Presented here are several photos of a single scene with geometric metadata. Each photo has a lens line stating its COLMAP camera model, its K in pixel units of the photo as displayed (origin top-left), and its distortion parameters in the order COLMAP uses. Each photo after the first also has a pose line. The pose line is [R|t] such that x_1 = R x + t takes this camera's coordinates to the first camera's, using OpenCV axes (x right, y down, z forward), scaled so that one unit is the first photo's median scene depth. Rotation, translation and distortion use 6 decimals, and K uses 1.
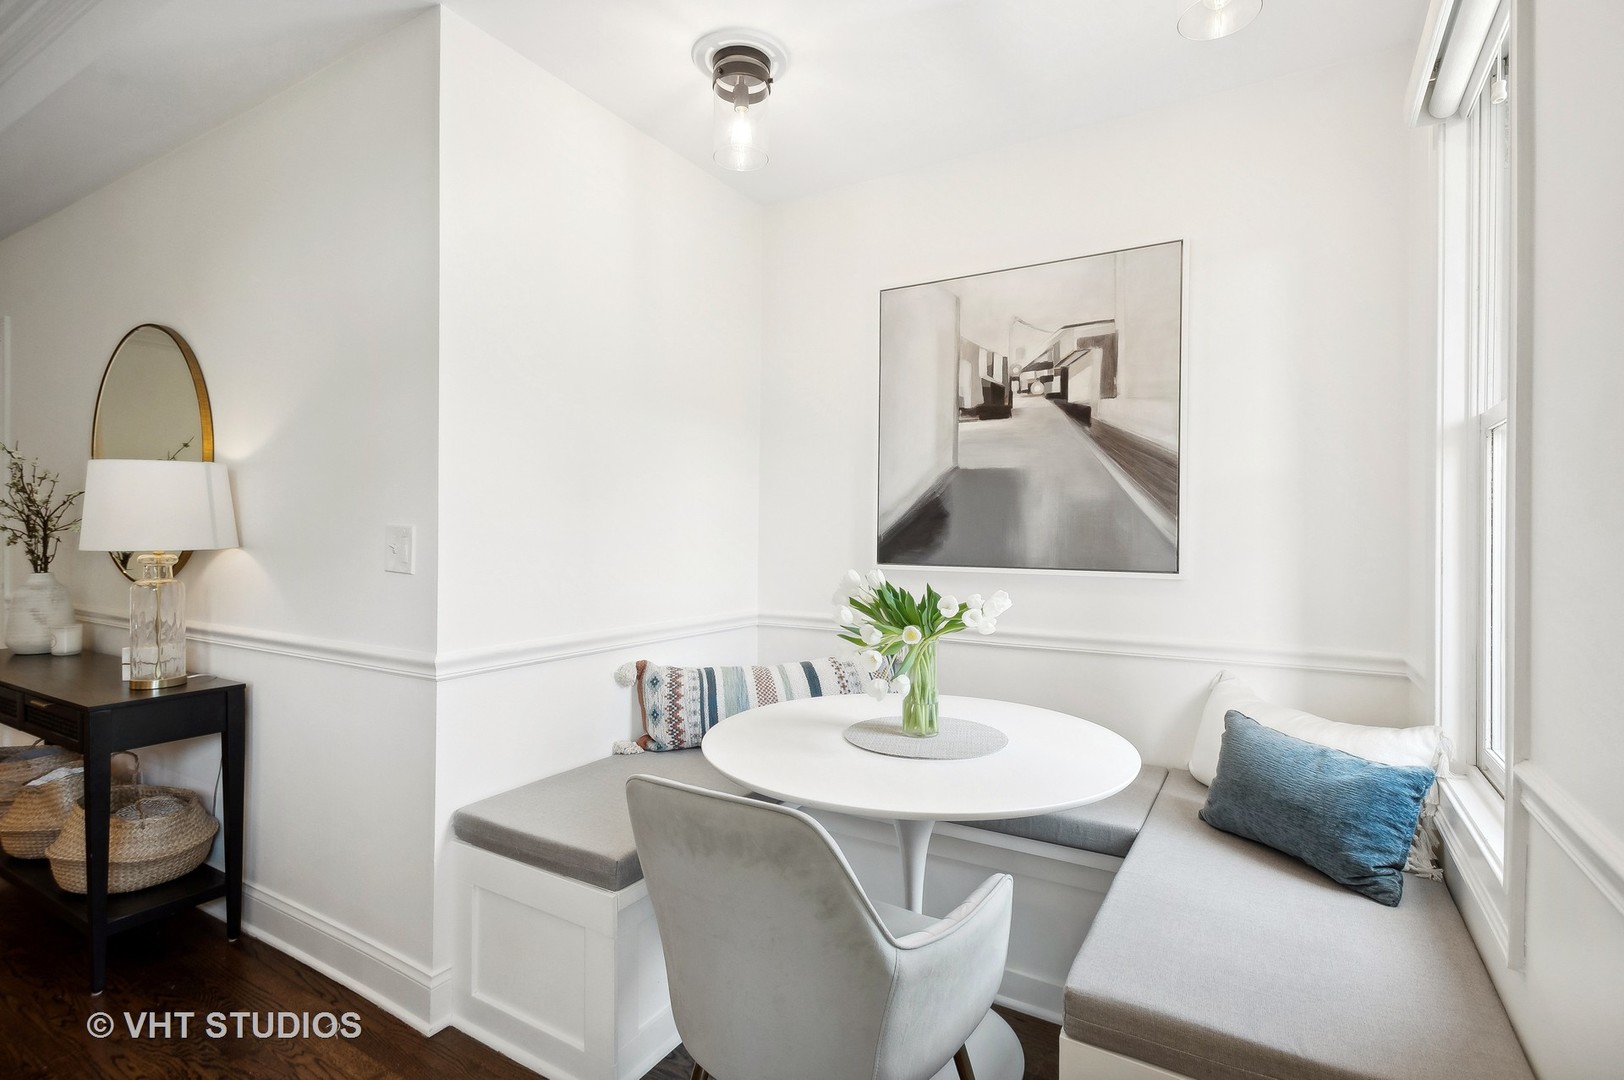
lens RADIAL K [[772.8, 0, 806.7], [0, 772.8, 533.6], [0, 0, 1]] dist [0.000047, 0.000103]
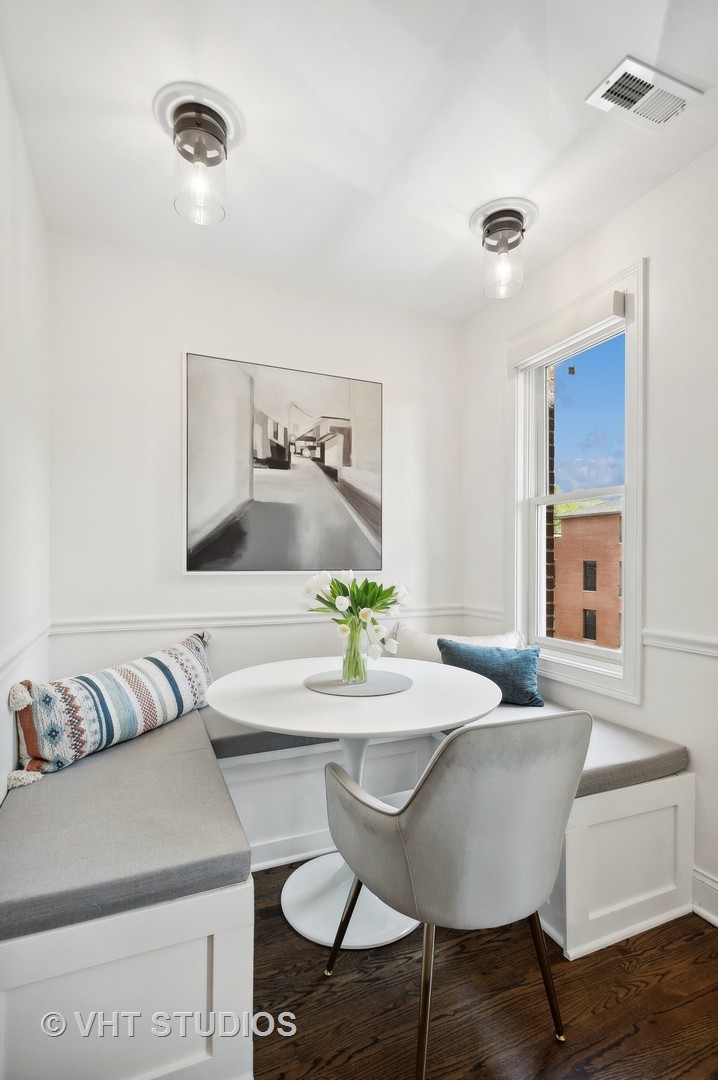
lens RADIAL K [[527.6, 0, 361.8], [0, 527.6, 559.6], [0, 0, 1]] dist [0.002380, -0.000204]
pose [[0.576828, -0.009859, 0.816806, -0.503119], [-0.000327, 0.999924, 0.012301, 0.010879], [-0.816866, -0.007363, 0.576781, 0.310175]]
